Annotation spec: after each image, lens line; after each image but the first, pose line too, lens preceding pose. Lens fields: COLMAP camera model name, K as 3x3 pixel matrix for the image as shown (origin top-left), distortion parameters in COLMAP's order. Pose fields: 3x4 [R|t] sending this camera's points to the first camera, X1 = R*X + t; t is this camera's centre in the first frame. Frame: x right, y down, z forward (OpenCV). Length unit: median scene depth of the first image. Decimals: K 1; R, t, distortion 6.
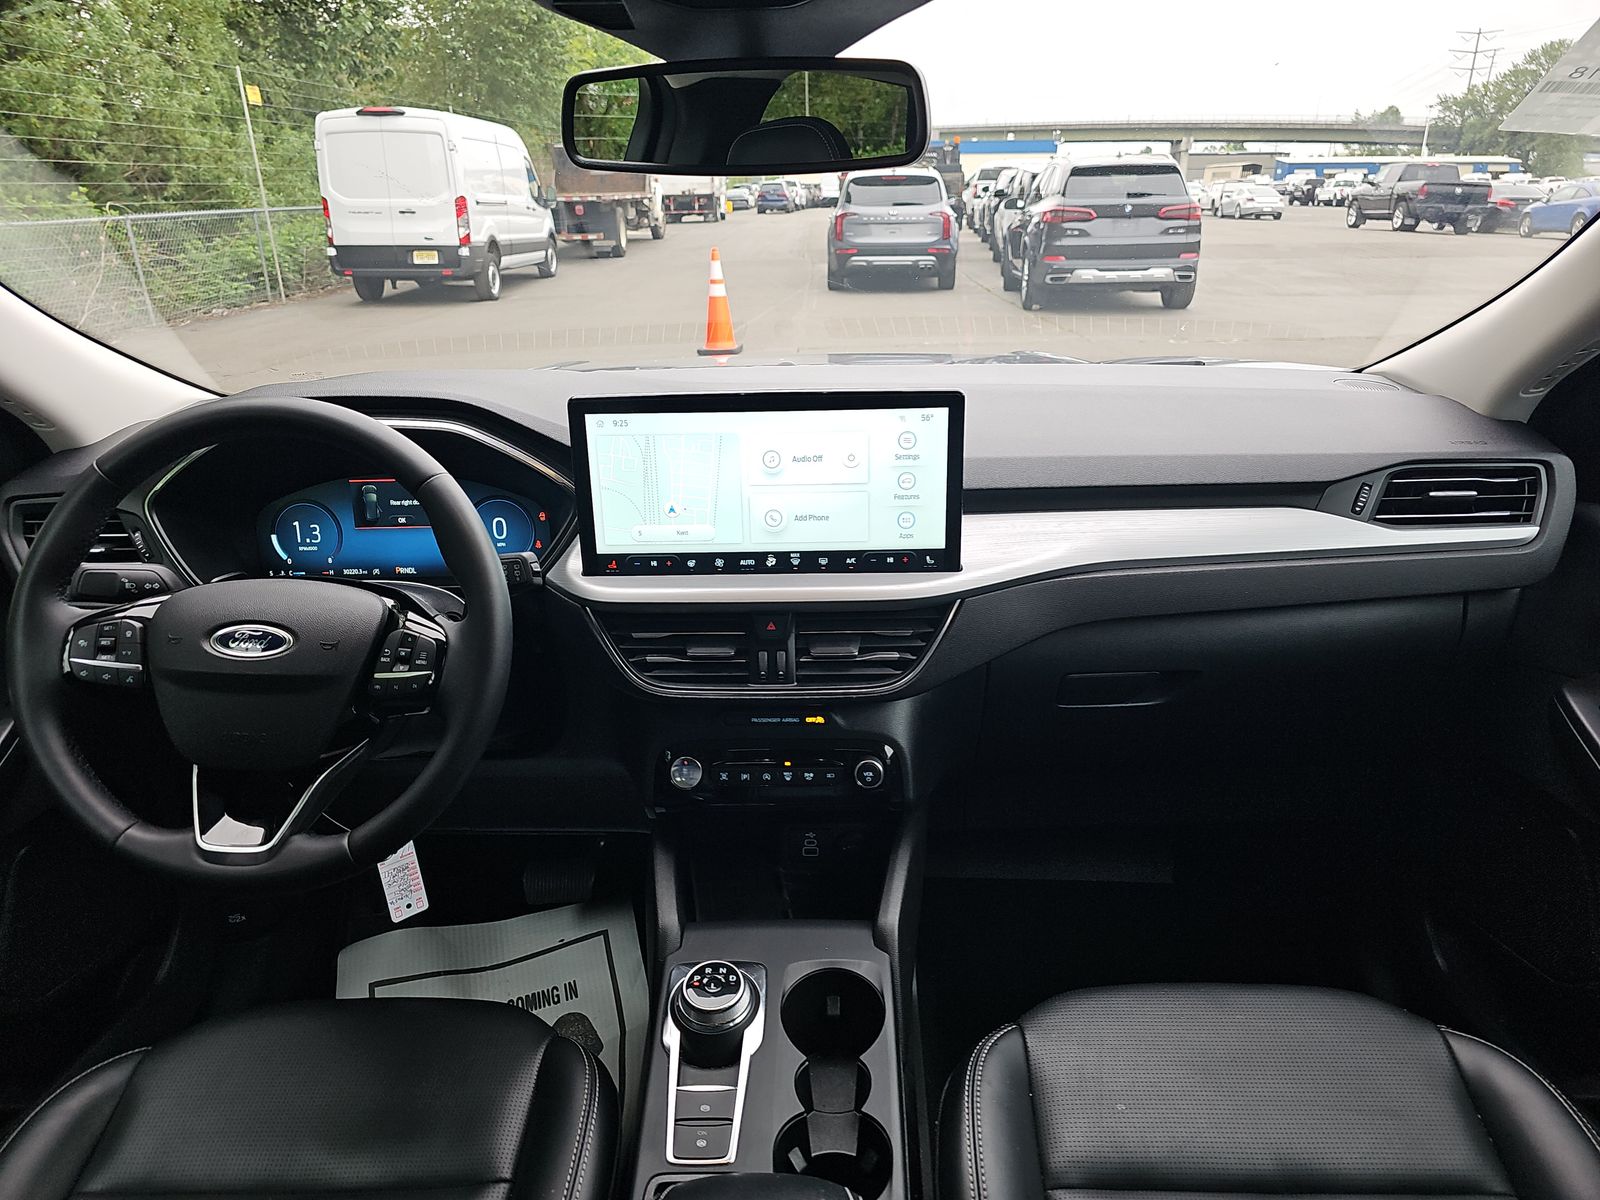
lens RADIAL K [[1053.4, 0, 805.0], [0, 1053.4, 610.4], [0, 0, 1]] dist [0.024631, -0.000673]
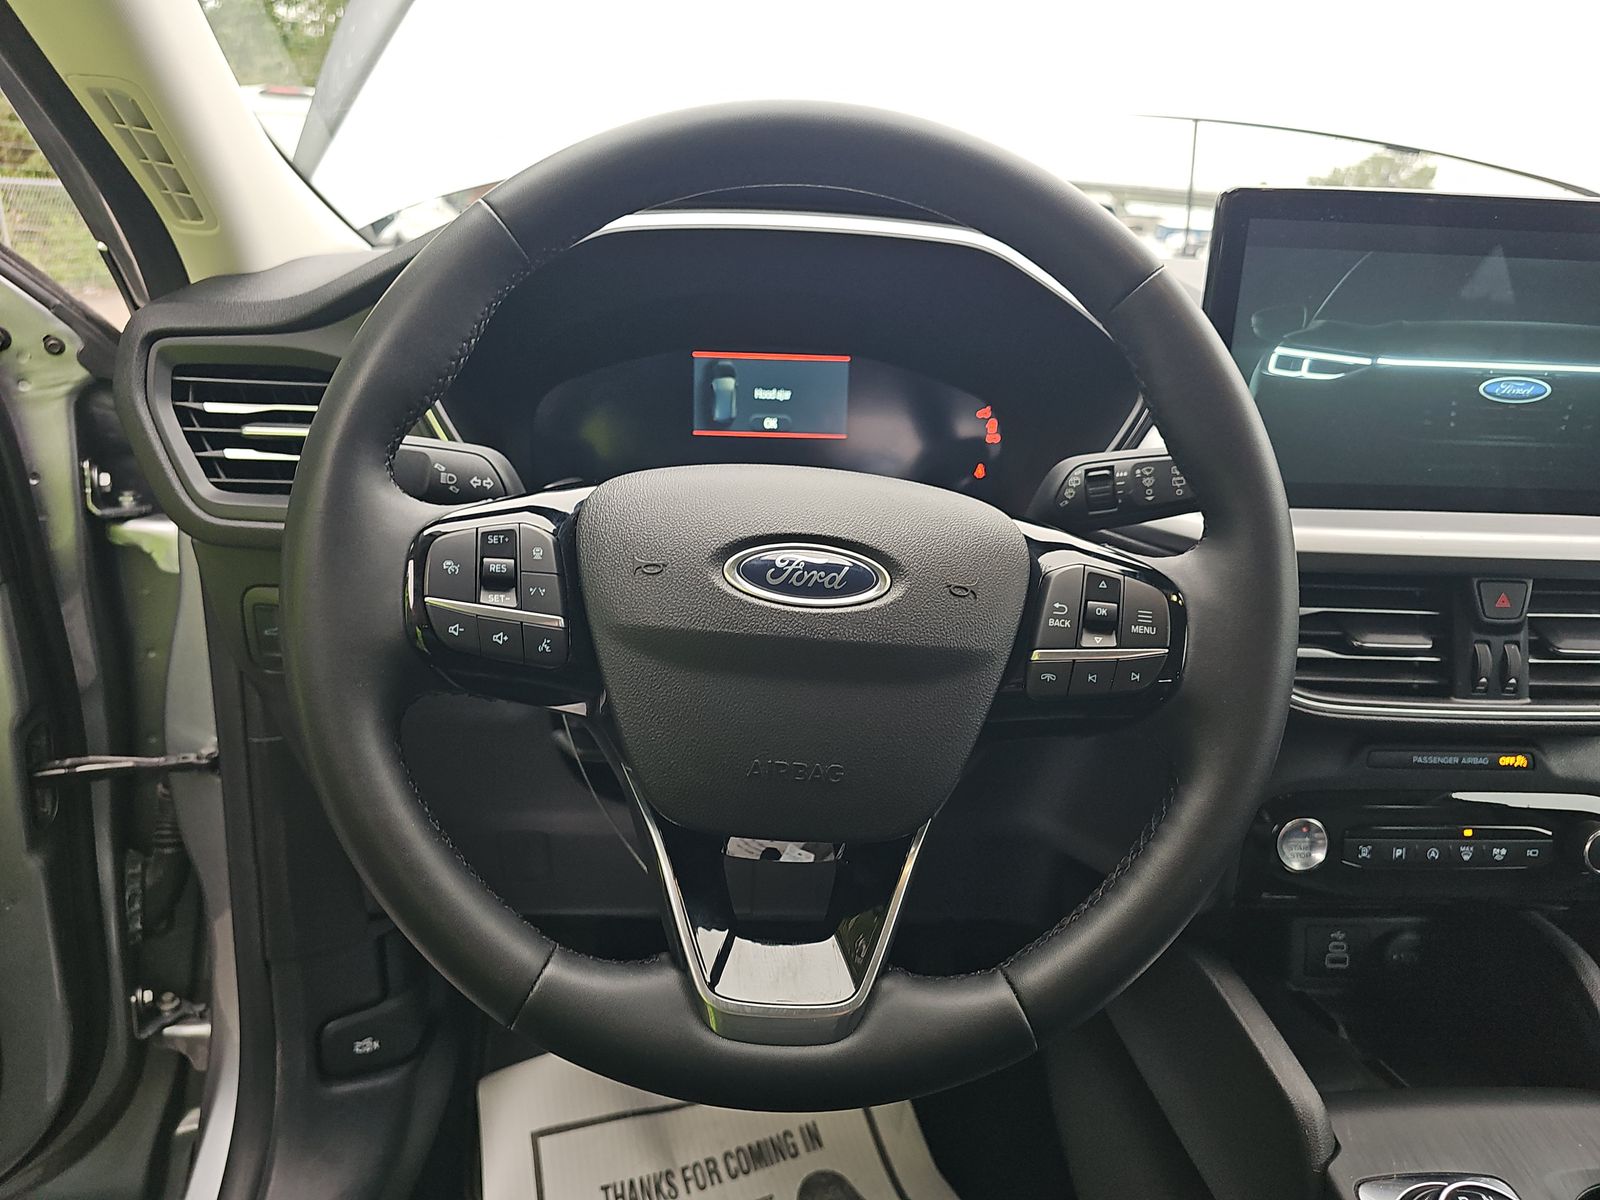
lens RADIAL K [[1074.4, 0, 800.0], [0, 1074.4, 600.0], [0, 0, 1]] dist [0.018589, 0.000169]
pose [[0.994764, 0.034960, 0.096033, -0.463396], [-0.031135, 0.998672, -0.041039, 0.049267], [-0.097340, 0.037834, 0.994532, 0.411163]]
